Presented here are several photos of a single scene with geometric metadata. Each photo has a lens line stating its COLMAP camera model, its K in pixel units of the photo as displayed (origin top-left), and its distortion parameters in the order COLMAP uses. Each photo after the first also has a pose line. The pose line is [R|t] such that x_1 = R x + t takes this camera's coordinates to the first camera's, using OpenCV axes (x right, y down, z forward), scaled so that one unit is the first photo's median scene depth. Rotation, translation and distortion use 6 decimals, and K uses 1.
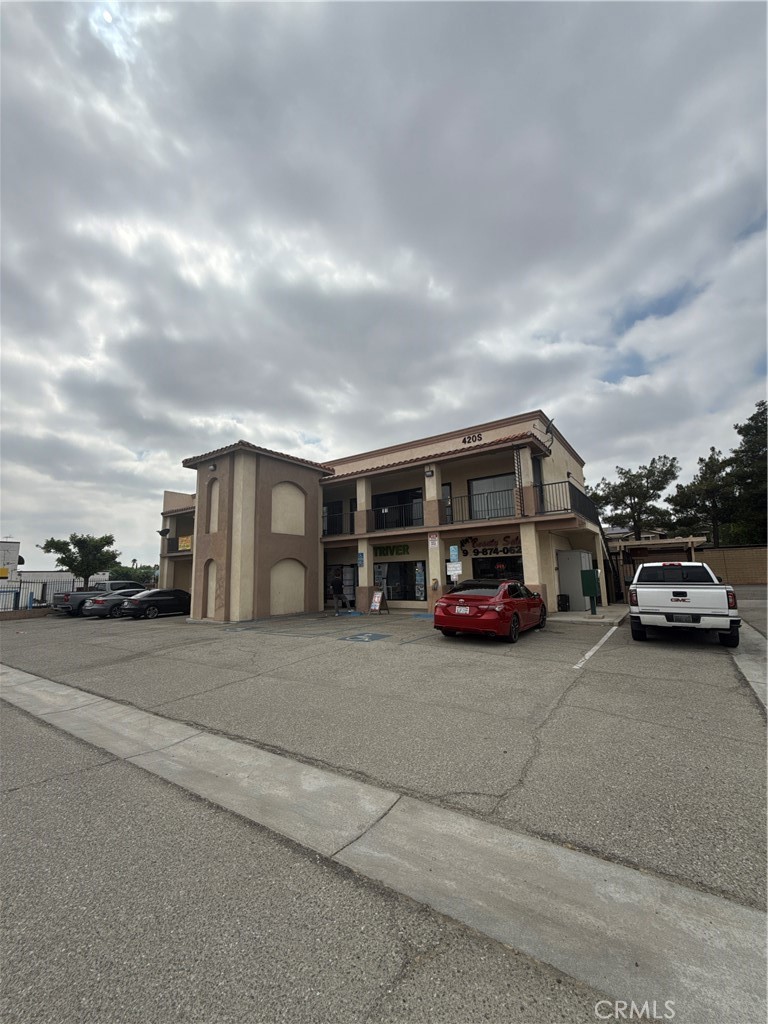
lens RADIAL K [[409.0, 0, 384.0], [0, 409.0, 512.0], [0, 0, 1]] dist [-0.000815, -0.000064]
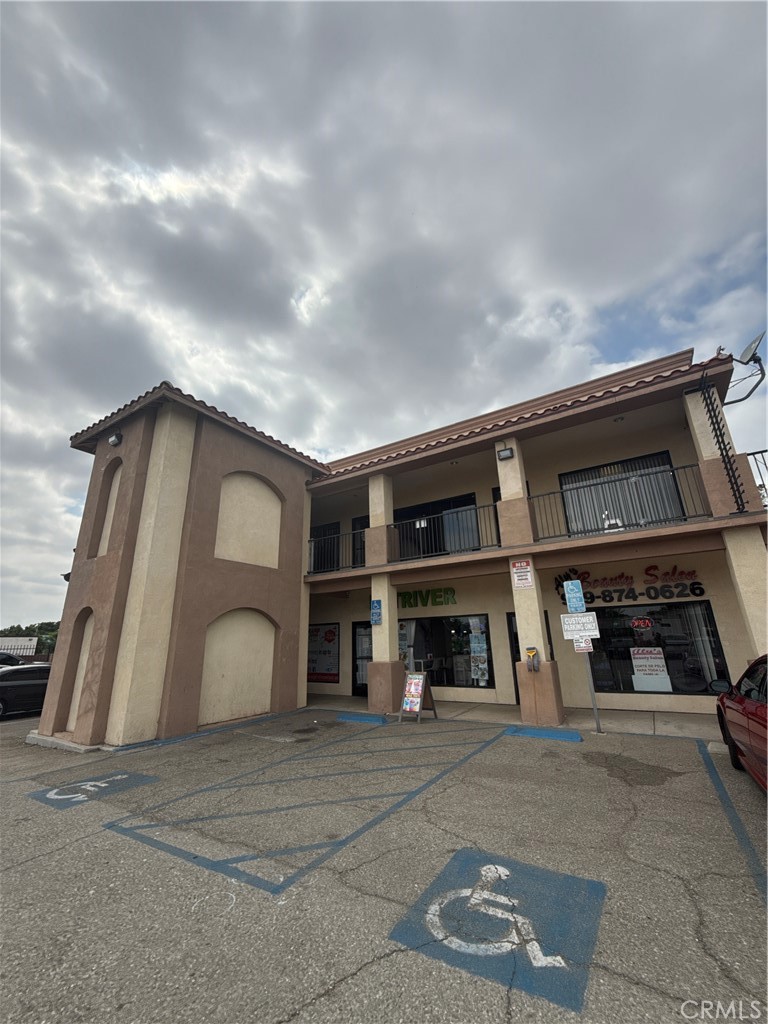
lens RADIAL K [[409.0, 0, 384.0], [0, 409.0, 512.0], [0, 0, 1]] dist [-0.000815, -0.000064]
pose [[0.998776, 0.013864, 0.047484, -0.079380], [-0.006405, 0.988085, -0.153775, 0.070595], [-0.049050, 0.153283, 0.986964, 0.446248]]
